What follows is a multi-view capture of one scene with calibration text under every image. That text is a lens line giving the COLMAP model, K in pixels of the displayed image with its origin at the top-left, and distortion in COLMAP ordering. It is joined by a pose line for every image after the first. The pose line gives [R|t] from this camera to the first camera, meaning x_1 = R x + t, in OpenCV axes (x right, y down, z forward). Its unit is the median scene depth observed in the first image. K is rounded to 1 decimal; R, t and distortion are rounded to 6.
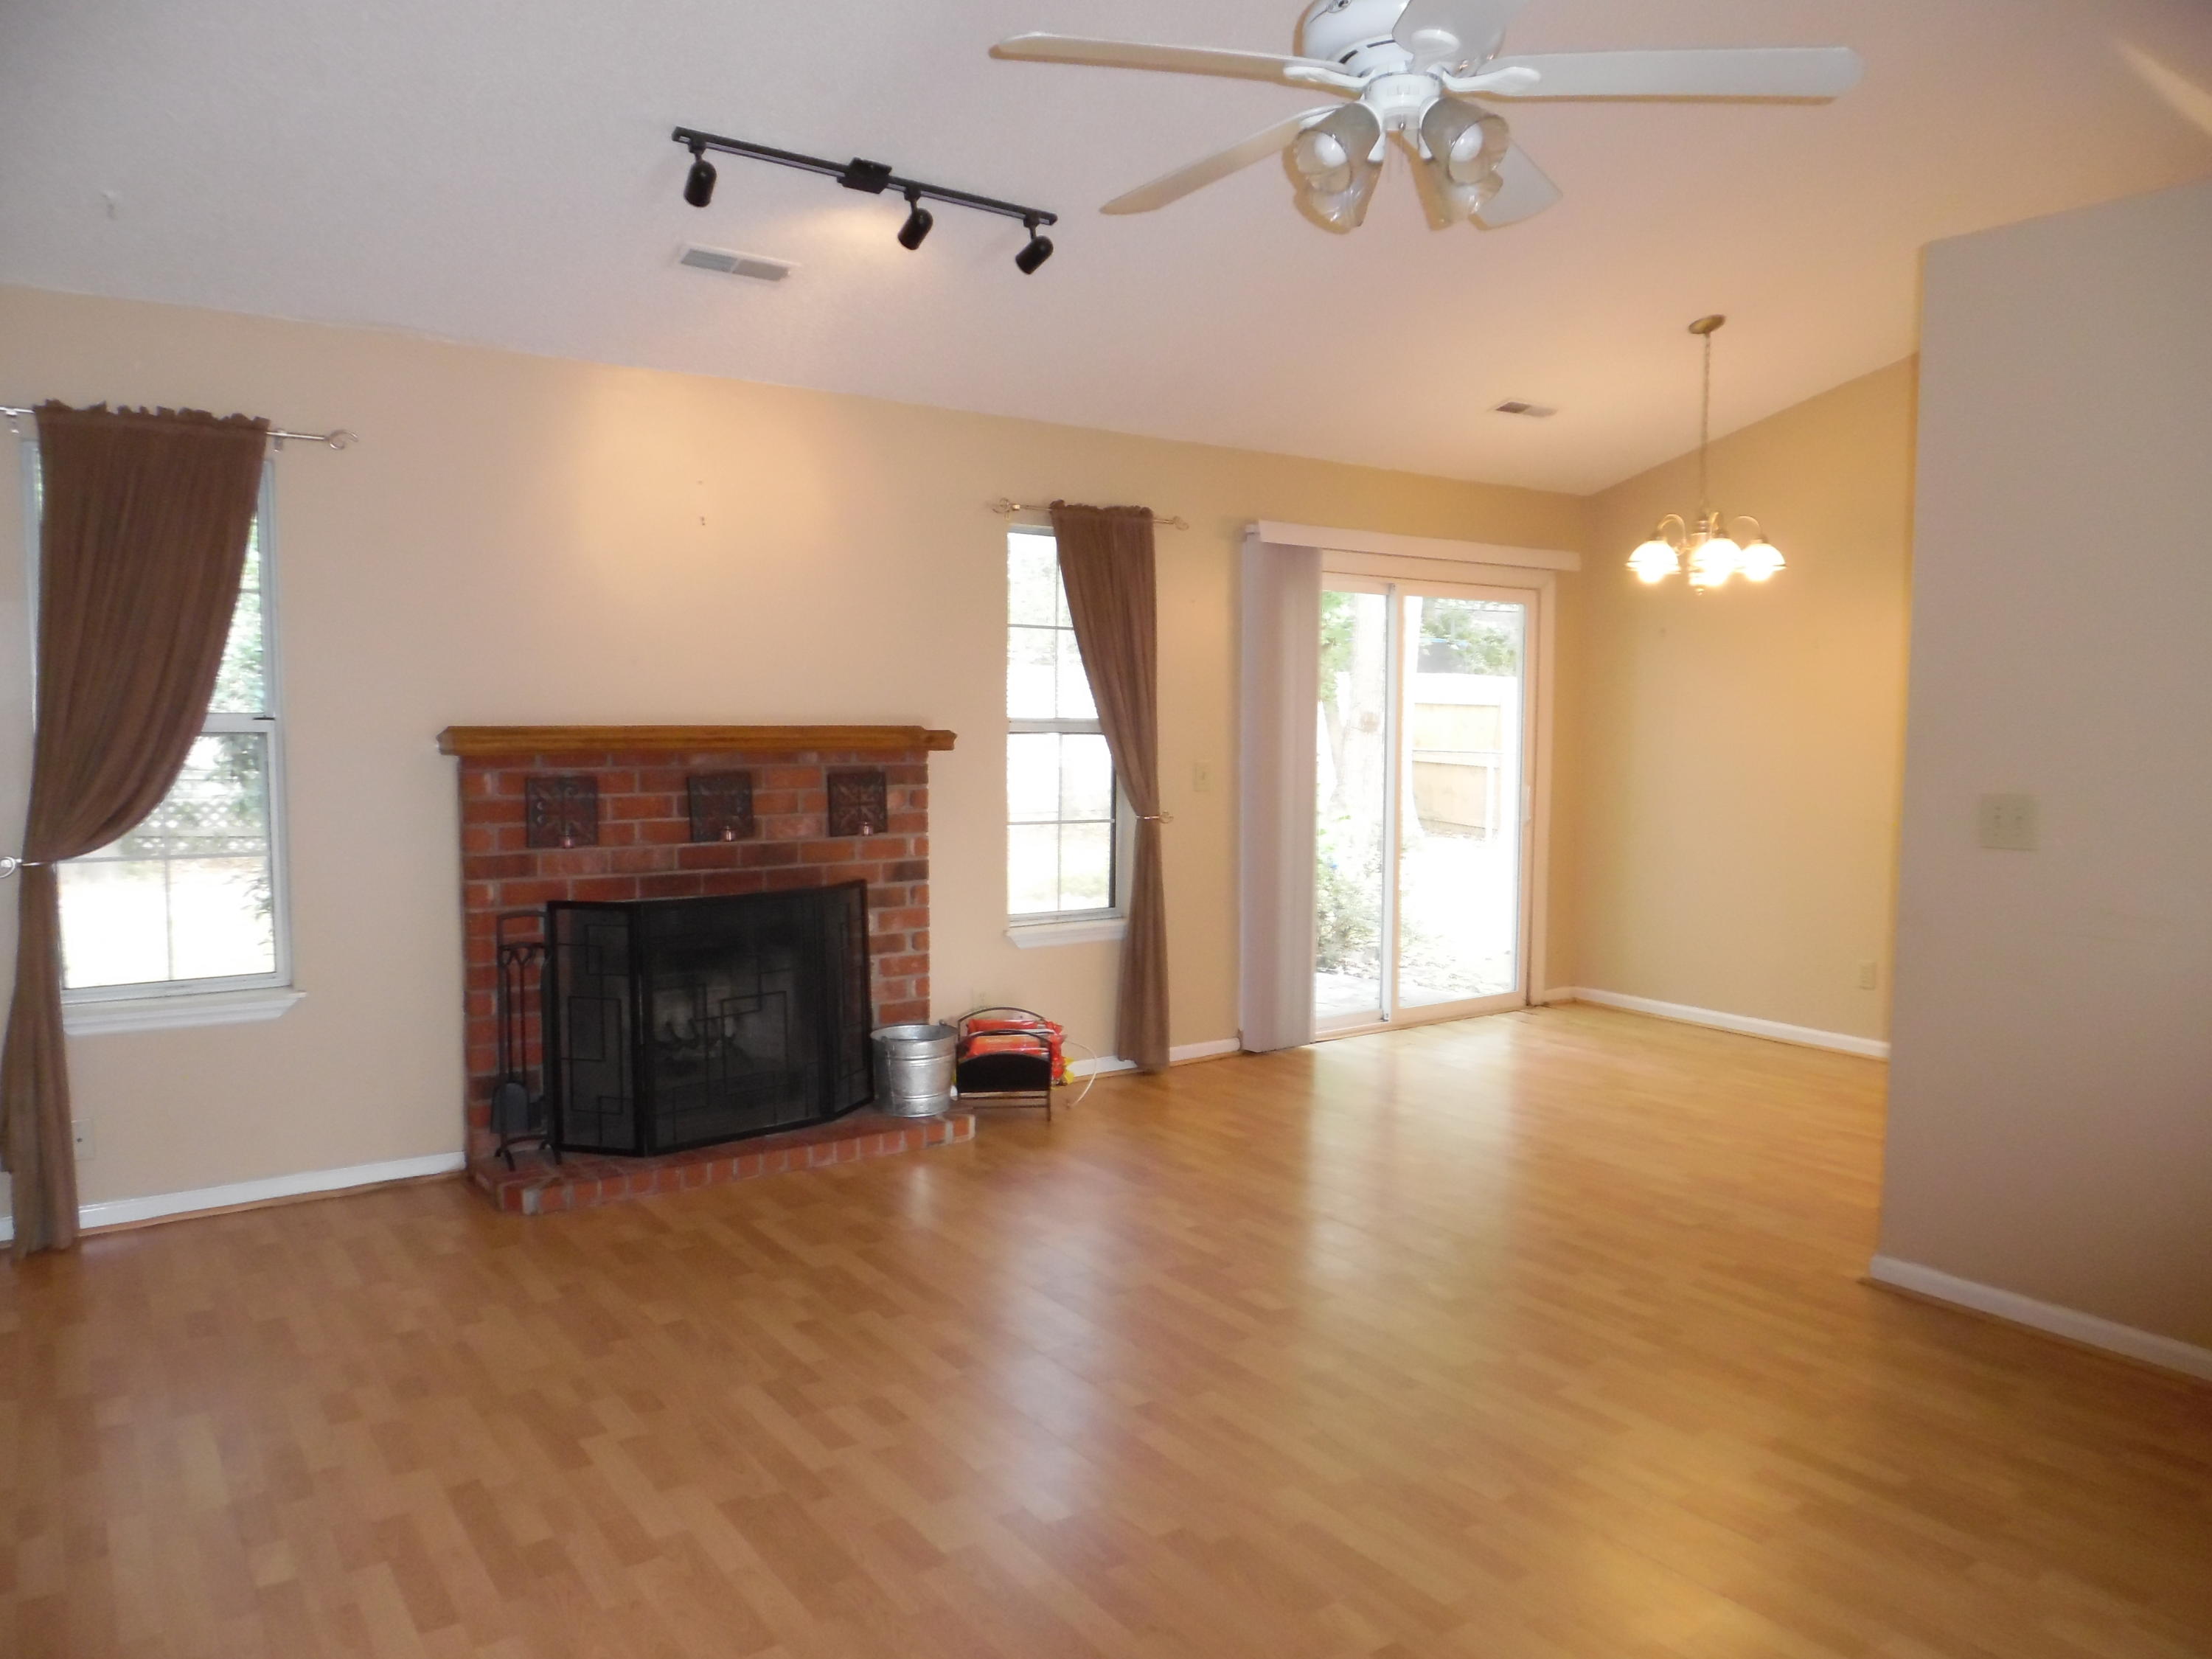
lens RADIAL K [[1544.6, 0, 1106.0], [0, 1544.6, 829.5], [0, 0, 1]] dist [0.065621, 0.000161]
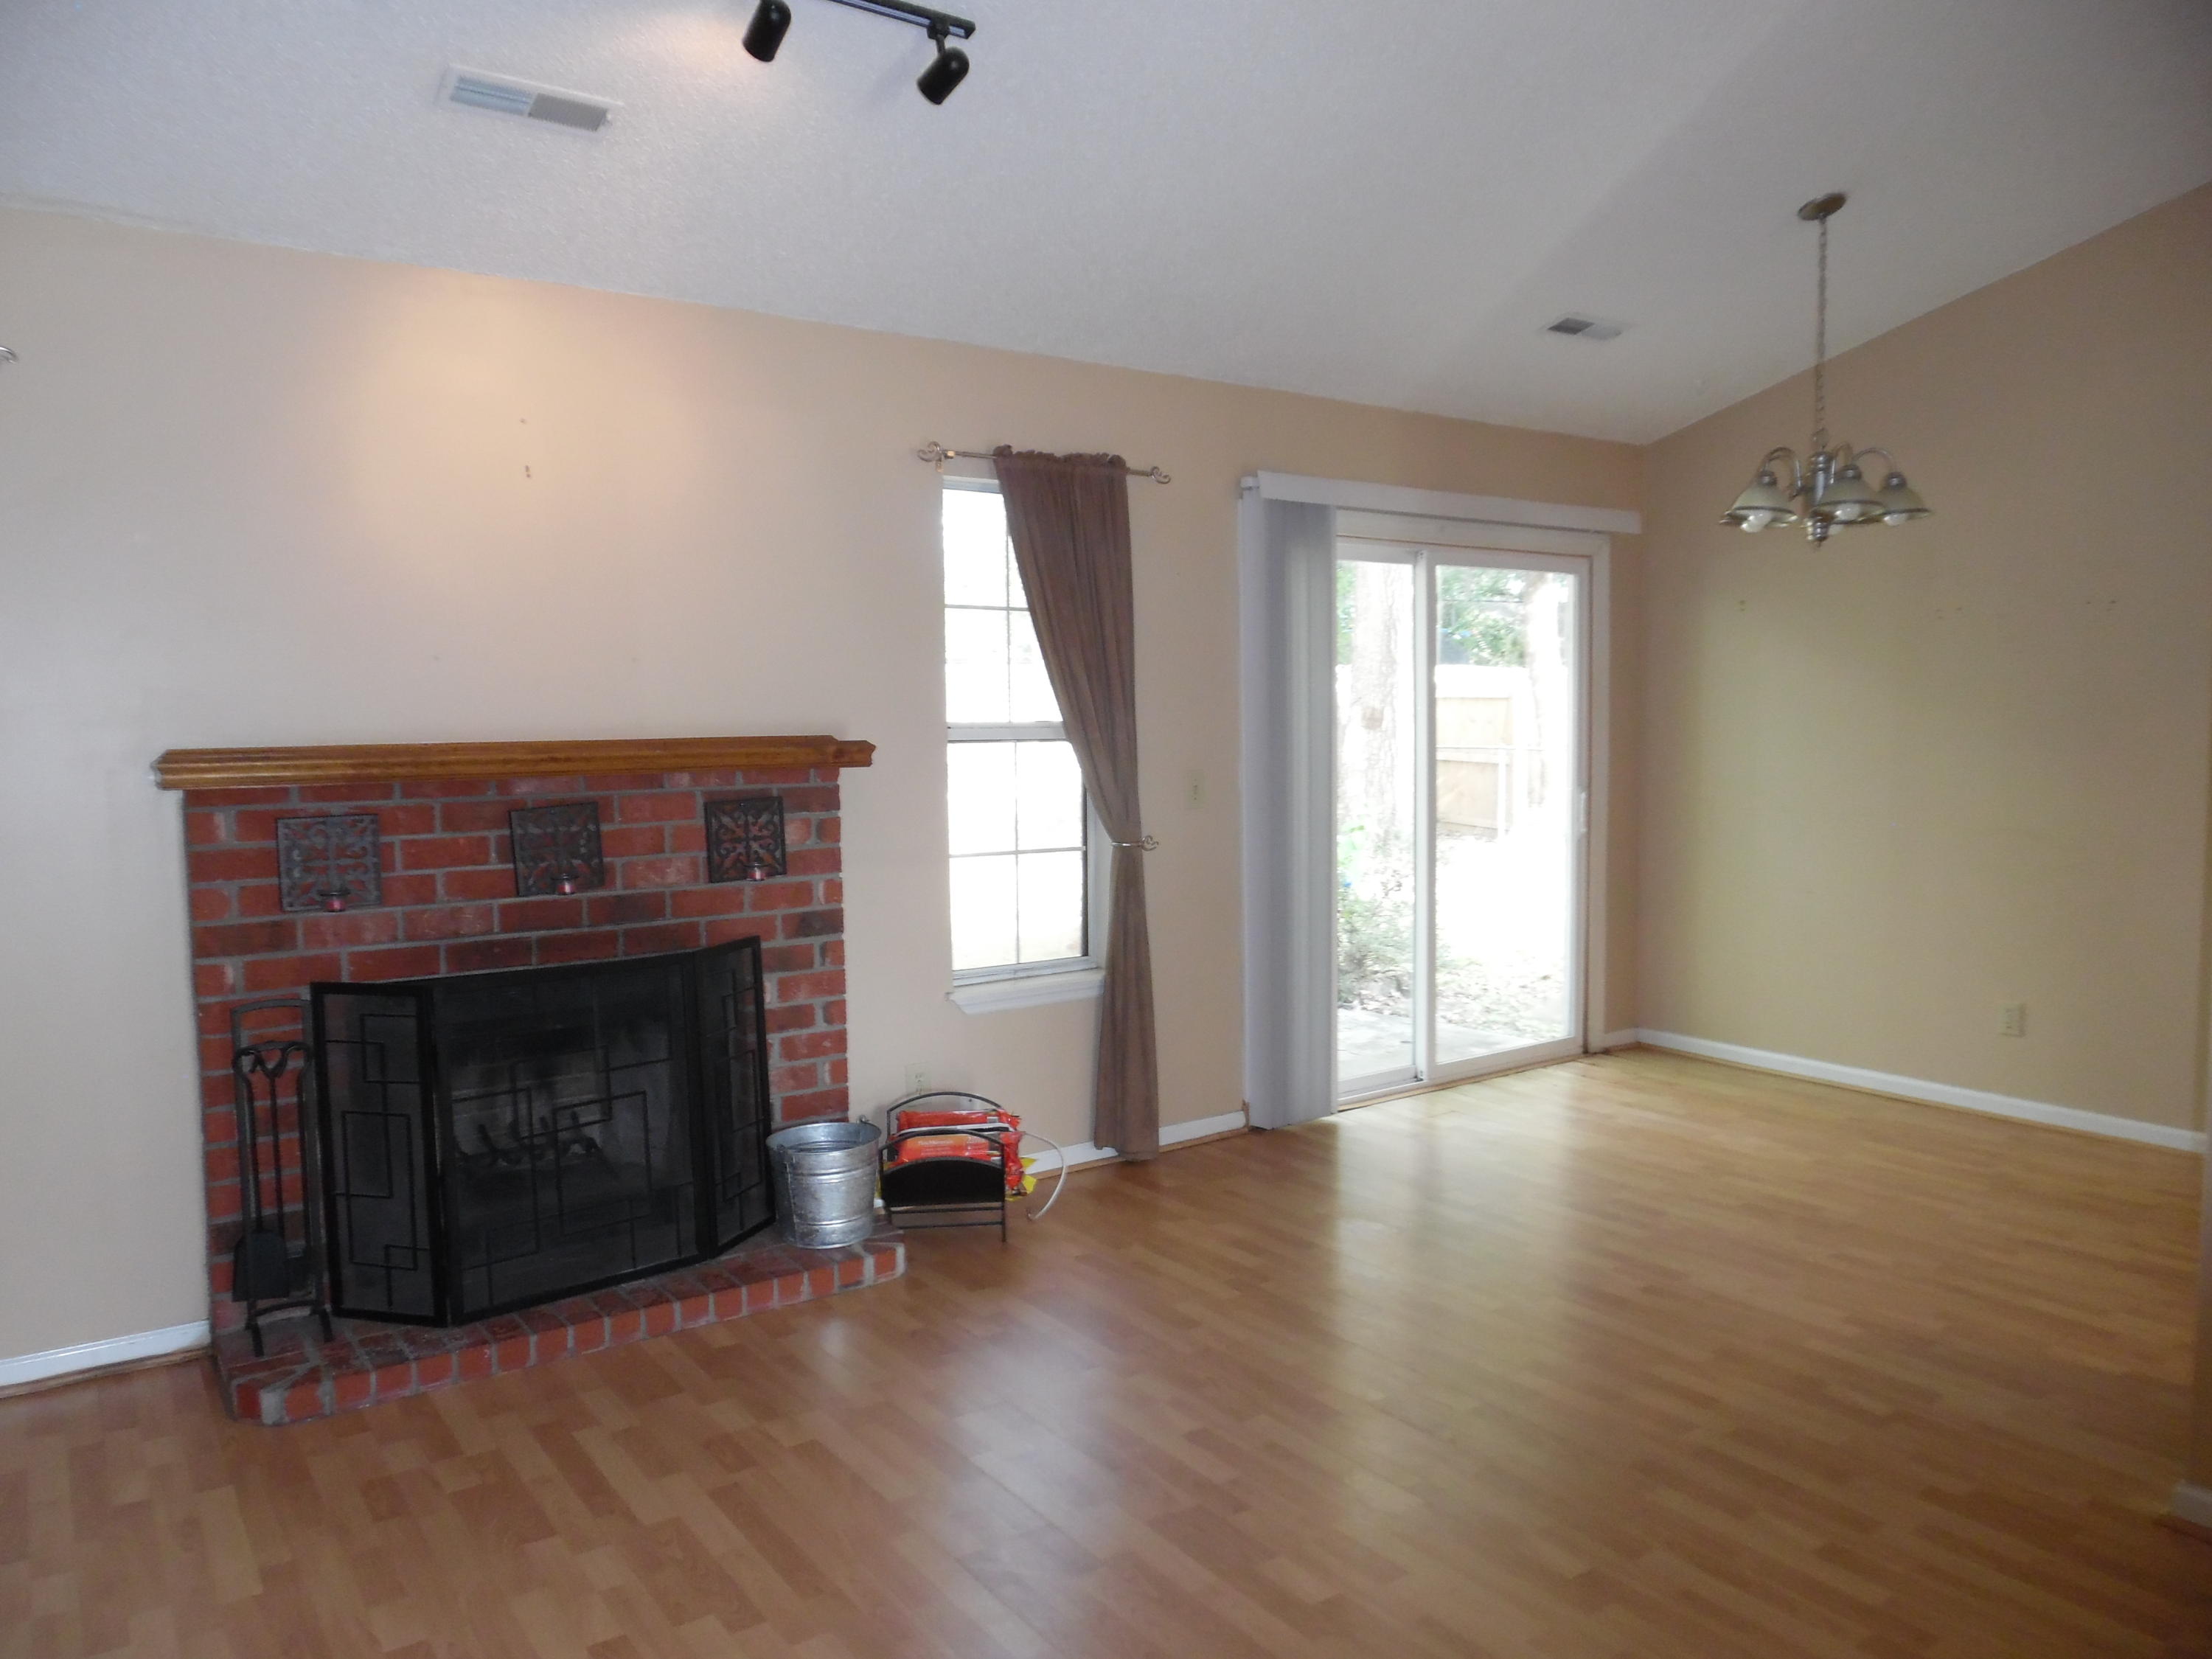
lens RADIAL K [[1549.2, 0, 1111.4], [0, 1549.2, 851.7], [0, 0, 1]] dist [0.031215, -0.000912]
pose [[0.999785, -0.019678, 0.006537, 0.016285], [0.019592, 0.999724, 0.012964, -0.017030], [-0.006790, -0.012834, 0.999895, 0.233187]]
